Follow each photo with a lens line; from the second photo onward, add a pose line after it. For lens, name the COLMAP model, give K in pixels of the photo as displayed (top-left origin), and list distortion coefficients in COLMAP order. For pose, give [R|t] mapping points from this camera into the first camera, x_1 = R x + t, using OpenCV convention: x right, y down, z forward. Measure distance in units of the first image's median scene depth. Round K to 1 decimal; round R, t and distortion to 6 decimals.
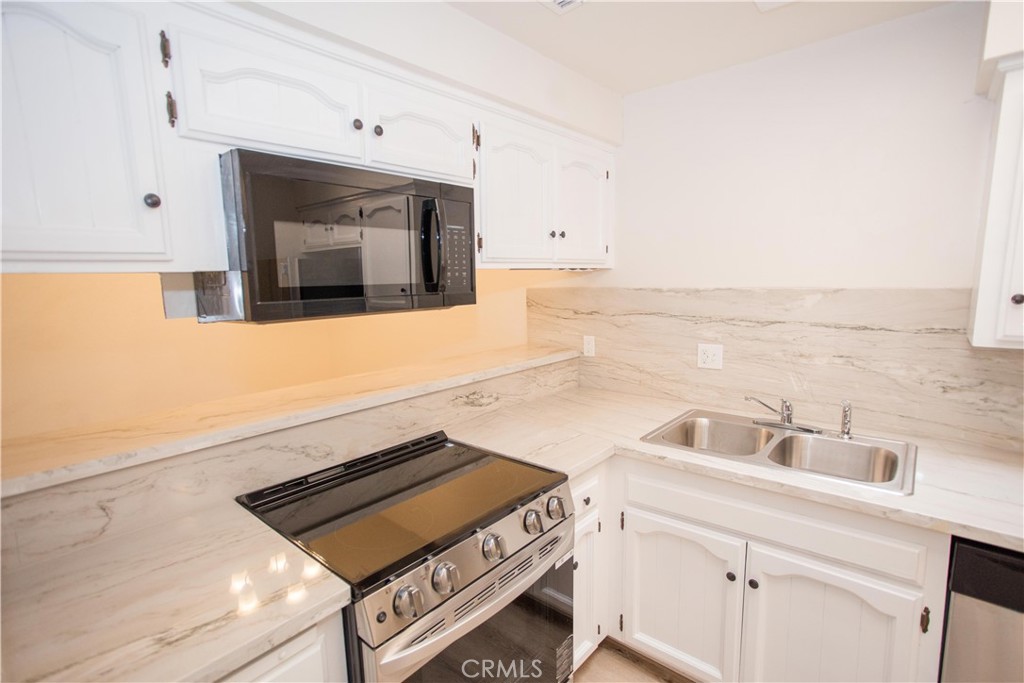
lens RADIAL K [[490.0, 0, 514.7], [0, 490.0, 344.3], [0, 0, 1]] dist [-0.061164, 0.035114]
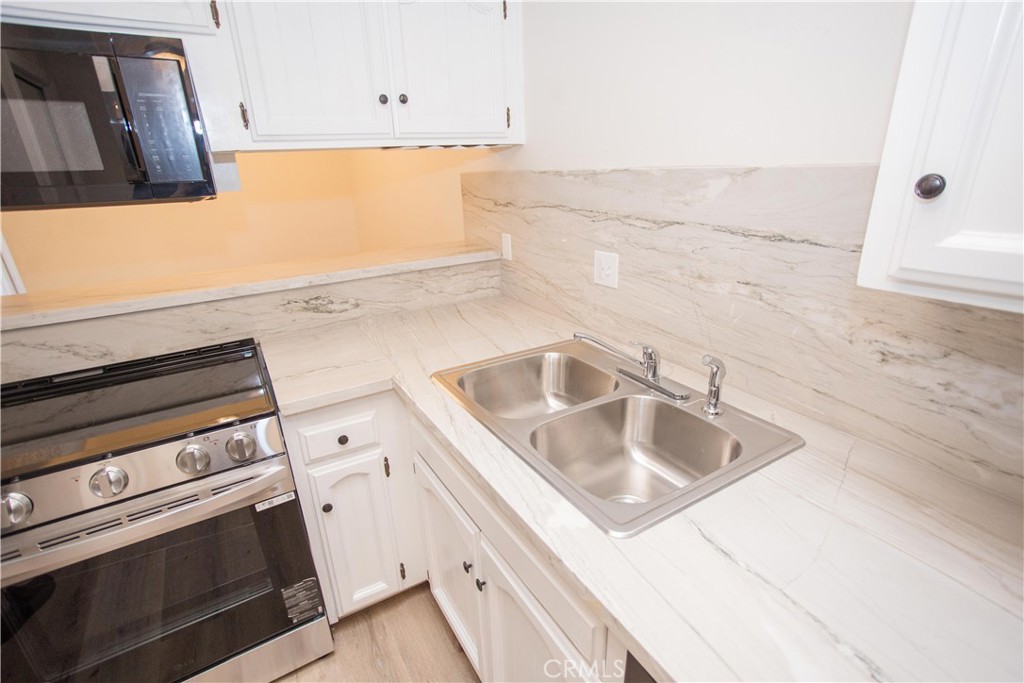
lens RADIAL K [[490.0, 0, 514.7], [0, 490.0, 344.3], [0, 0, 1]] dist [-0.061164, 0.035114]
pose [[0.948603, 0.097344, -0.301126, 0.558917], [-0.028614, 0.974003, 0.224721, -0.027658], [0.315173, -0.204555, 0.926727, 0.298384]]
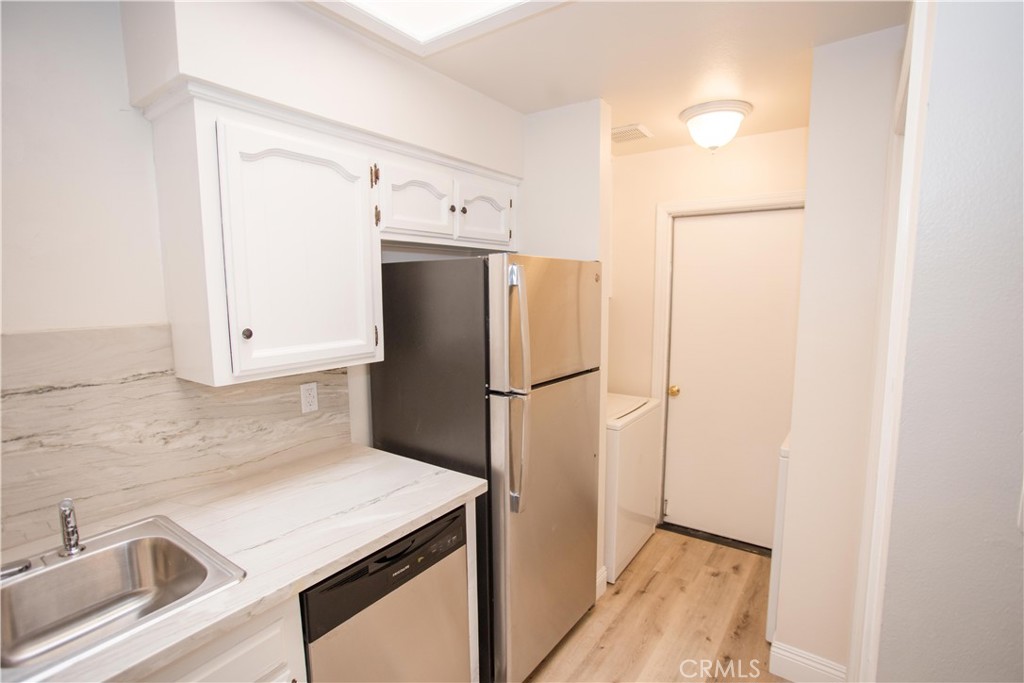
lens RADIAL K [[490.0, 0, 514.7], [0, 490.0, 344.3], [0, 0, 1]] dist [-0.061164, 0.035114]
pose [[-0.089625, -0.093141, 0.991611, -0.004347], [0.146723, 0.983520, 0.105643, -0.065062], [-0.985109, 0.154960, -0.074482, 0.348358]]
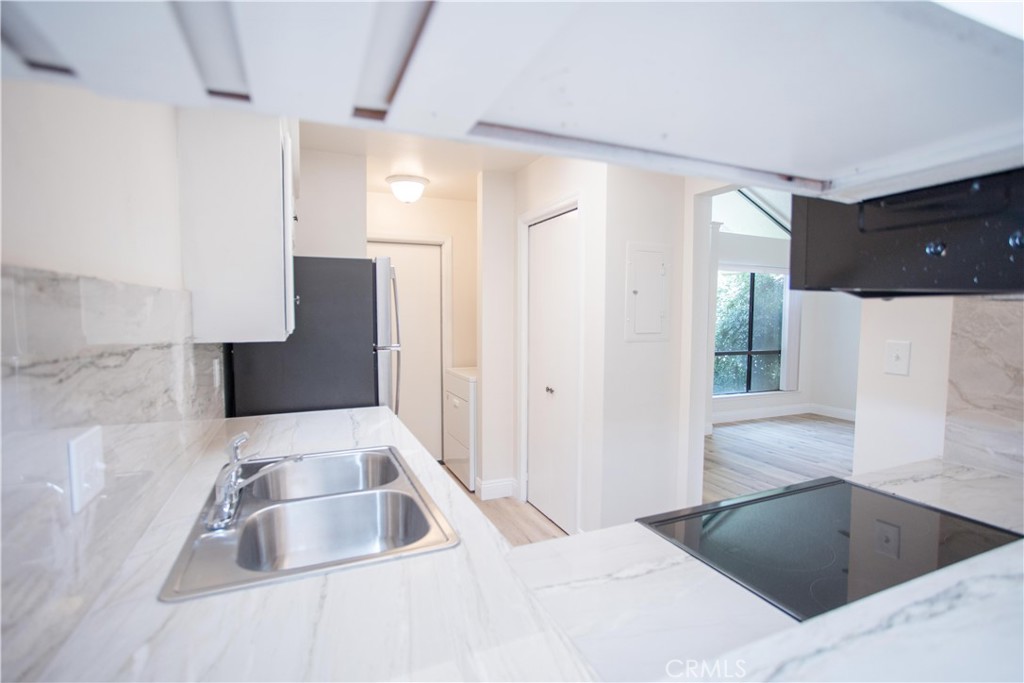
lens RADIAL K [[490.0, 0, 514.7], [0, 490.0, 344.3], [0, 0, 1]] dist [-0.061164, 0.035114]
pose [[-0.900236, -0.012141, 0.435233, -0.031930], [0.075134, 0.980284, 0.182752, -0.114188], [-0.428871, 0.197220, -0.881575, 1.285940]]
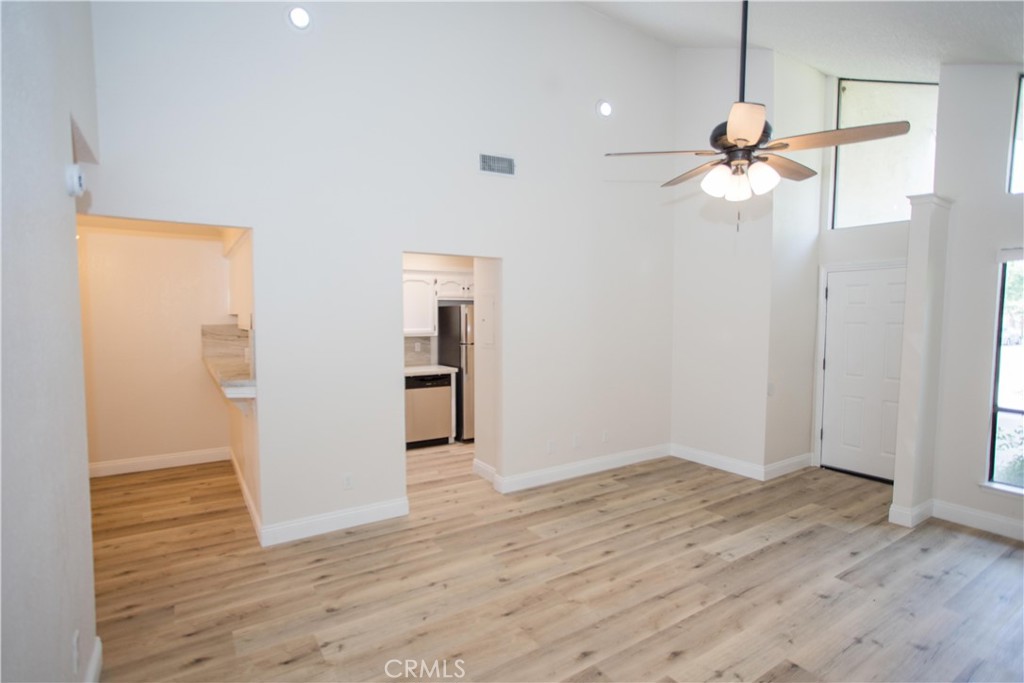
lens RADIAL K [[490.0, 0, 514.7], [0, 490.0, 344.3], [0, 0, 1]] dist [-0.061164, 0.035114]
pose [[0.265344, -0.036958, 0.963445, -1.947391], [0.129307, 0.991602, 0.002425, 0.139048], [-0.955443, 0.123937, 0.267894, -0.776021]]
